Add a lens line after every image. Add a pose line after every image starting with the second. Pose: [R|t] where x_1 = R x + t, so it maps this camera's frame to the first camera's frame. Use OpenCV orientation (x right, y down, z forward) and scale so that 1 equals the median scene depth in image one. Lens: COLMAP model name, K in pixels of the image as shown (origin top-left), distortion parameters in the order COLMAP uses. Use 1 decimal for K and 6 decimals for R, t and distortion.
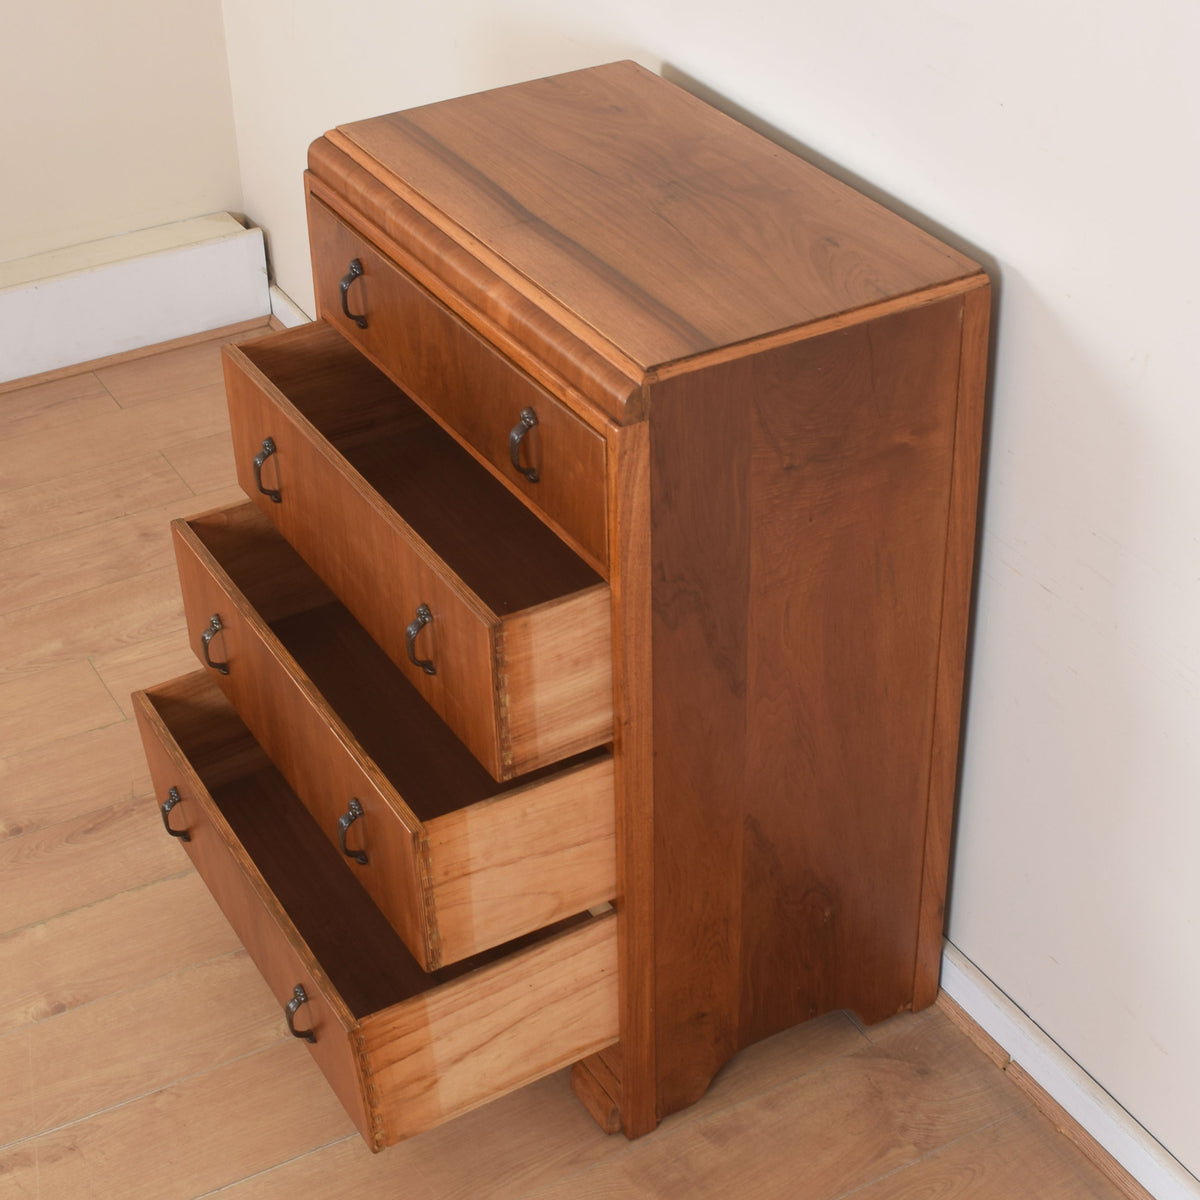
lens RADIAL K [[2257.6, 0, 607.6], [0, 2257.6, 564.8], [0, 0, 1]] dist [-0.017100, -0.121992]
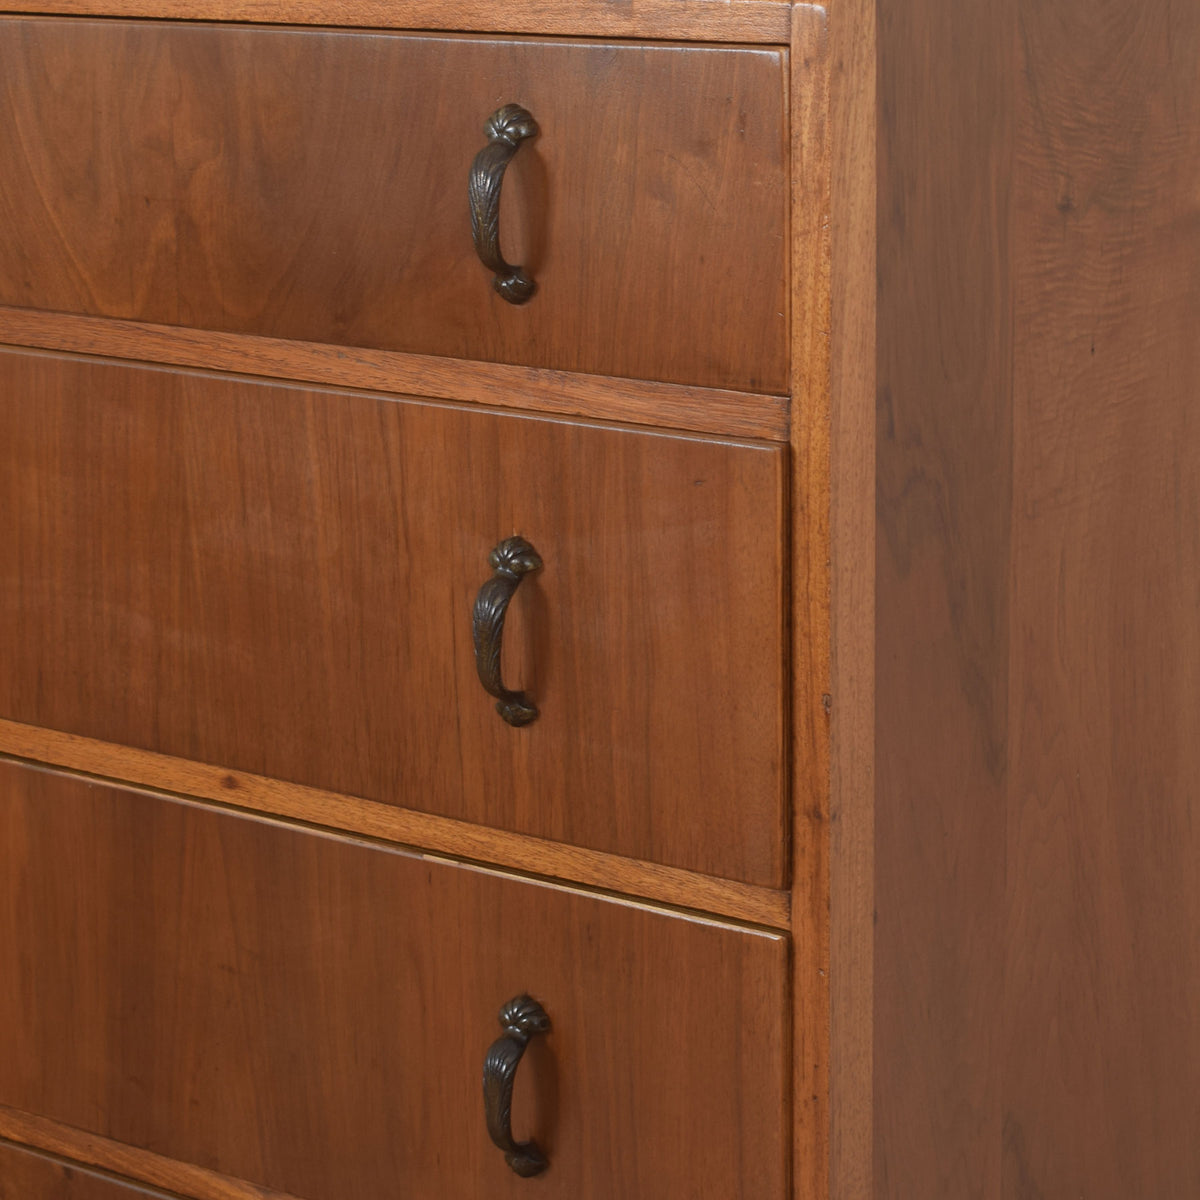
lens RADIAL K [[3181.4, 0, 817.4], [0, 3181.4, 468.0], [0, 0, 1]] dist [-0.017256, -0.083905]
pose [[0.897013, -0.066694, 0.436943, -0.251249], [0.225547, 0.919226, -0.322725, 0.203346], [-0.380126, 0.388040, 0.839601, 0.492933]]
